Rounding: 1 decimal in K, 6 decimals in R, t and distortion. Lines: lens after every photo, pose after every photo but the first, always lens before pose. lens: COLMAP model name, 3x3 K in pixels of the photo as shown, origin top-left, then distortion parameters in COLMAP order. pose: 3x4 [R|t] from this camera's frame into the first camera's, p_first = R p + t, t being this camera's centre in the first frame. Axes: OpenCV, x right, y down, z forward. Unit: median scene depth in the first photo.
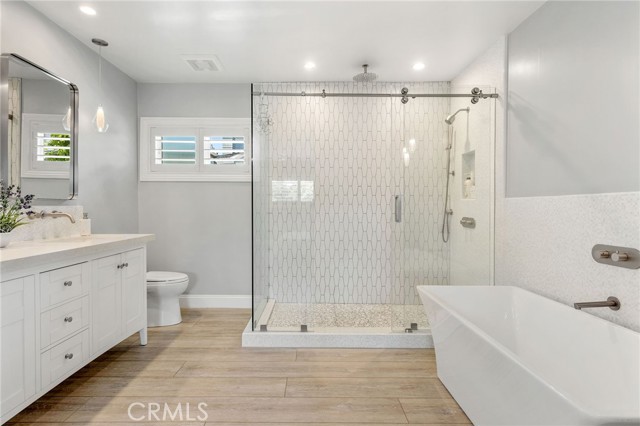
lens RADIAL K [[325.4, 0, 314.7], [0, 325.4, 212.0], [0, 0, 1]] dist [-0.005874, 0.001536]
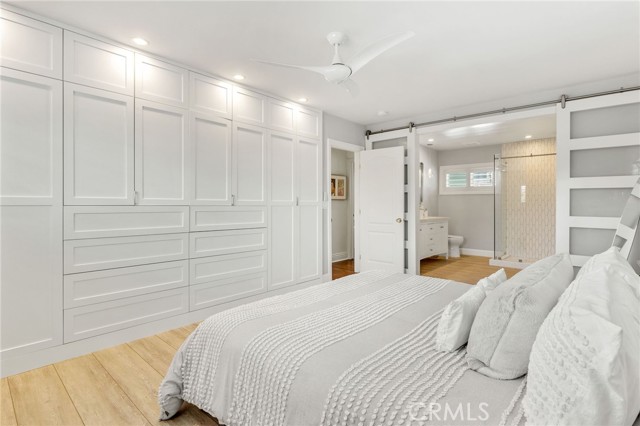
lens RADIAL K [[311.5, 0, 319.8], [0, 311.5, 202.8], [0, 0, 1]] dist [0.003729, 0.000471]
pose [[0.741061, -0.009357, -0.671373, 0.396957], [-0.011825, 0.999566, -0.026984, 0.035924], [0.671334, 0.027936, 0.740628, -1.554965]]
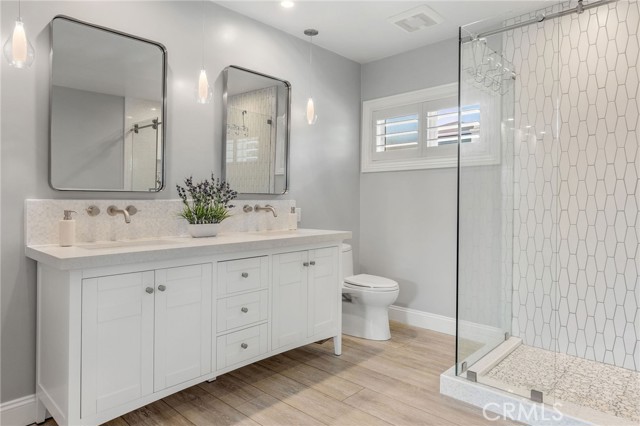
lens RADIAL K [[396.4, 0, 323.6], [0, 396.4, 204.6], [0, 0, 1]] dist [0.003547, -0.001164]
pose [[0.724819, 0.003430, -0.688930, 0.199711], [-0.008356, 0.999958, -0.003813, -0.000841], [0.688888, 0.008520, 0.724817, 0.175544]]
